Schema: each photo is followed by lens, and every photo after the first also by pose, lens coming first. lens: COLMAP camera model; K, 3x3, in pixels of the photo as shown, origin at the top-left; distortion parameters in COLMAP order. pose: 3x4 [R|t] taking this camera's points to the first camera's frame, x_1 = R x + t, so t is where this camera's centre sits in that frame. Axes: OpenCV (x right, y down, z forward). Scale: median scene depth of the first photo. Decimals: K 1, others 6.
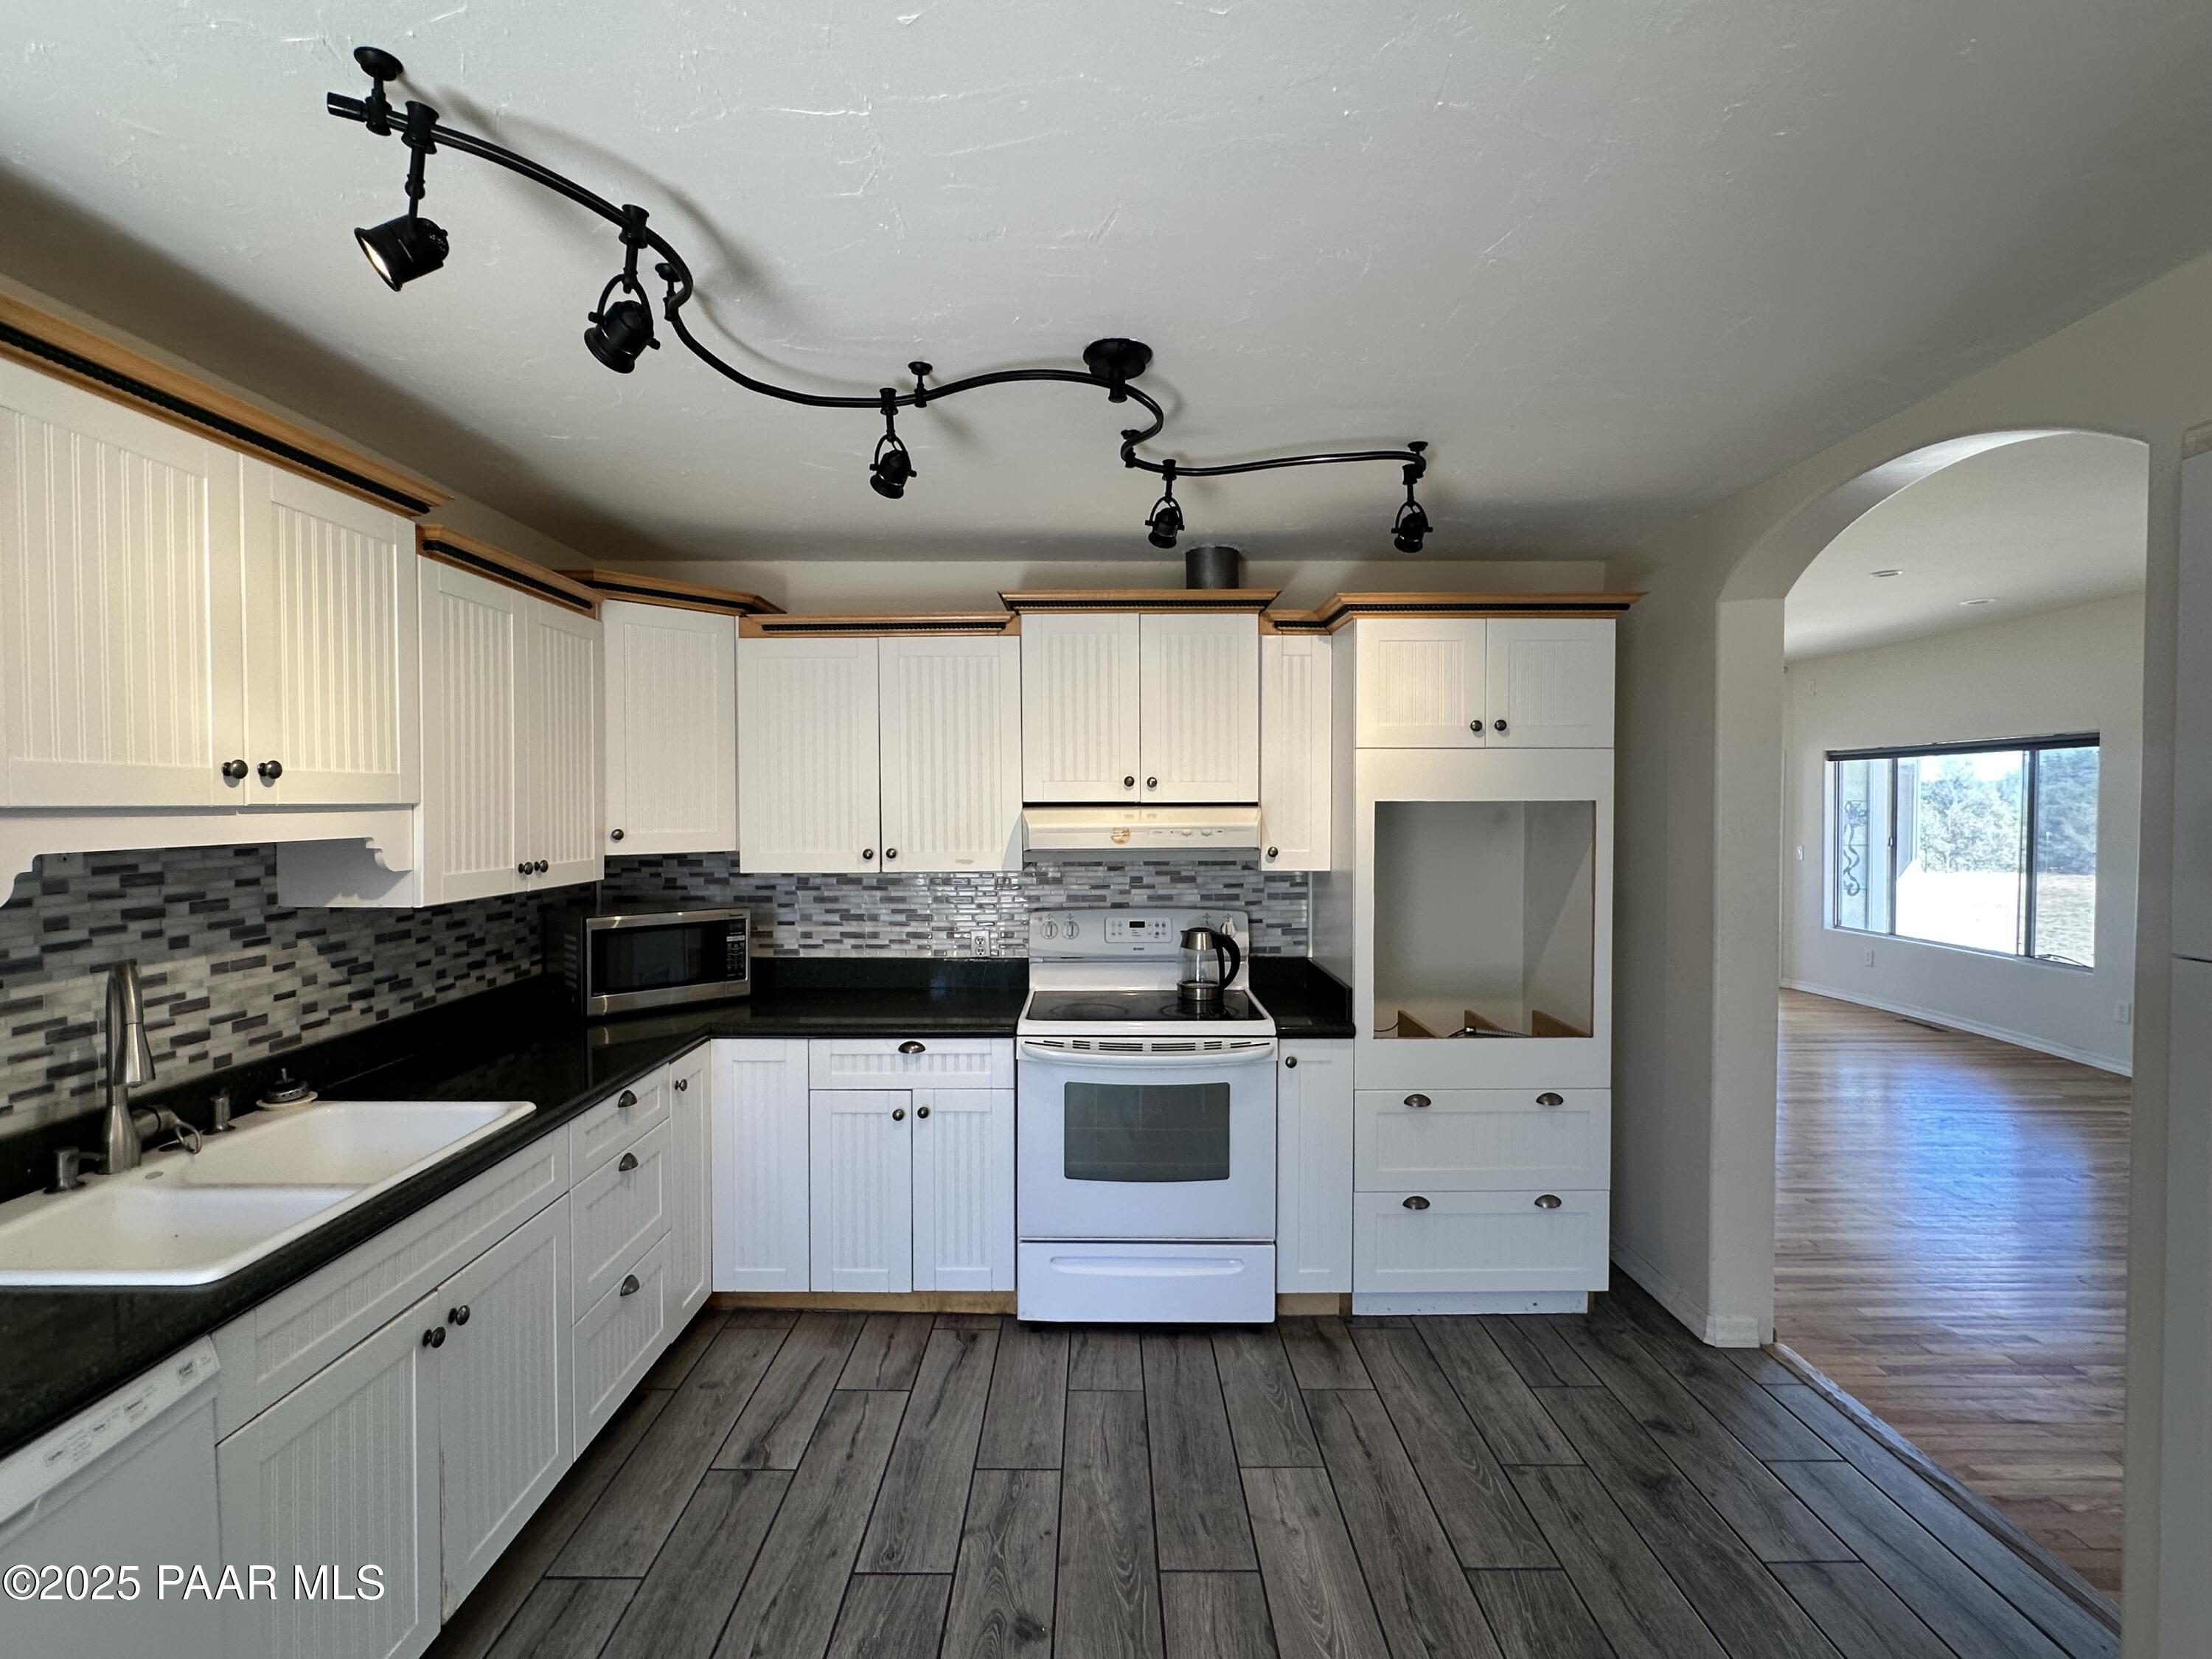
lens RADIAL K [[1055.1, 0, 1100.0], [0, 1055.1, 830.2], [0, 0, 1]] dist [0.000666, 0.000757]
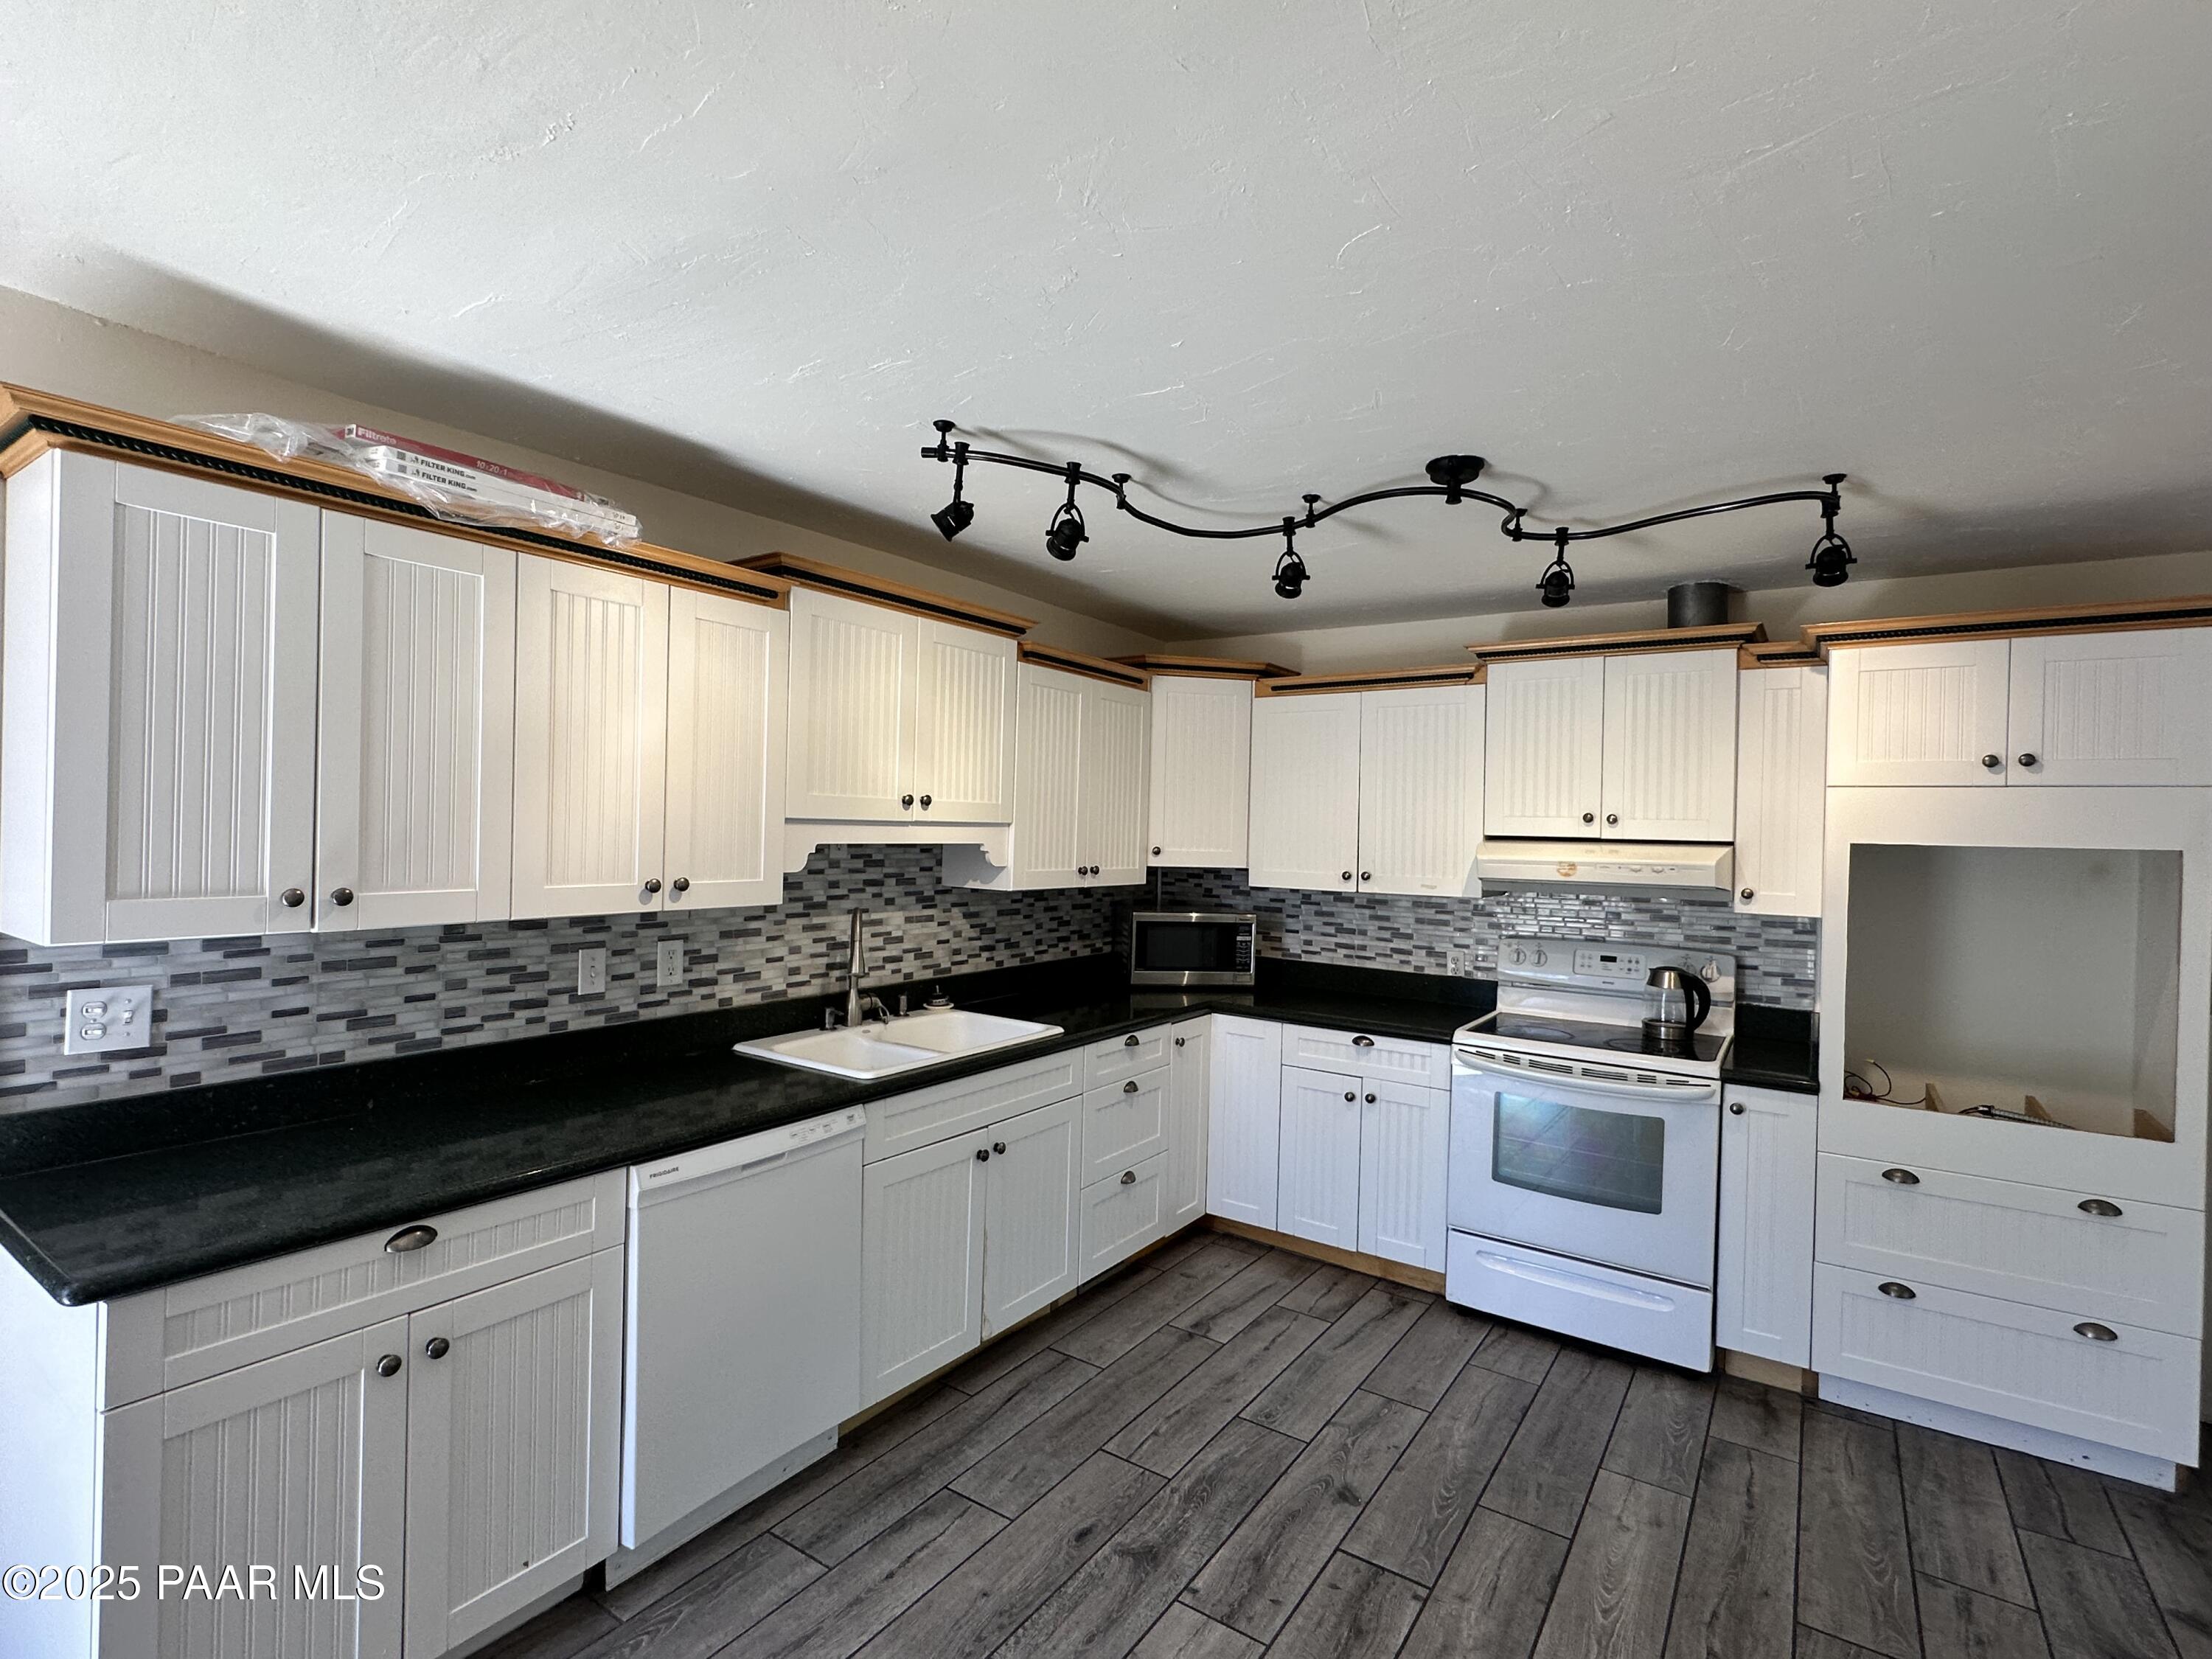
lens RADIAL K [[1055.1, 0, 1109.9], [0, 1055.1, 830.8], [0, 0, 1]] dist [0.000666, 0.000757]
pose [[0.828700, 0.023932, -0.559181, 0.280171], [-0.041880, 0.998936, -0.019314, 0.008261], [0.558124, 0.039424, 0.828820, -0.161492]]
